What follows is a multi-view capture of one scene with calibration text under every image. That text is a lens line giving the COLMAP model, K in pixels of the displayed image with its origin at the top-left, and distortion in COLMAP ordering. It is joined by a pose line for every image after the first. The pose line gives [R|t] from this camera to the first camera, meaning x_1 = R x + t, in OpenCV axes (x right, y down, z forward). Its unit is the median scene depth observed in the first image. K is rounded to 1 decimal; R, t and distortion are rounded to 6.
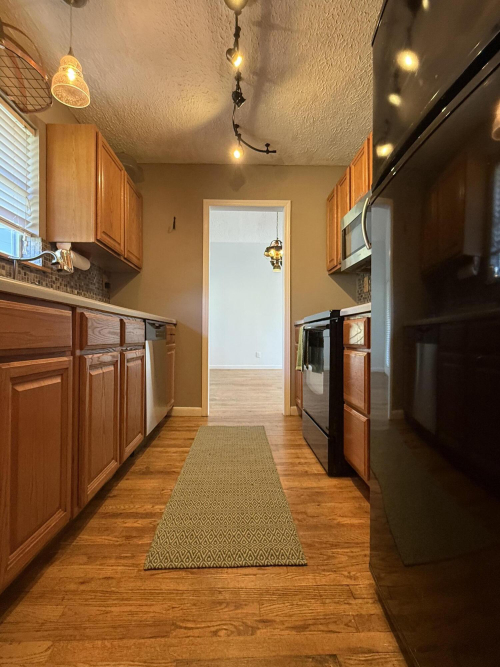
lens RADIAL K [[337.8, 0, 246.2], [0, 337.8, 335.1], [0, 0, 1]] dist [-0.004304, 0.000257]
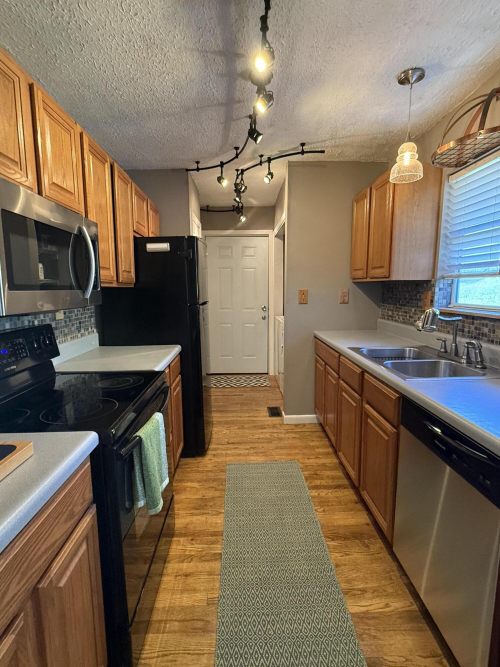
lens RADIAL K [[337.8, 0, 248.7], [0, 337.8, 333.6], [0, 0, 1]] dist [-0.004304, 0.000257]
pose [[-0.999967, 0.007963, 0.001794, 0.016813], [0.008130, 0.991142, 0.132559, -0.366699], [-0.000723, 0.132569, -0.991173, 2.337672]]
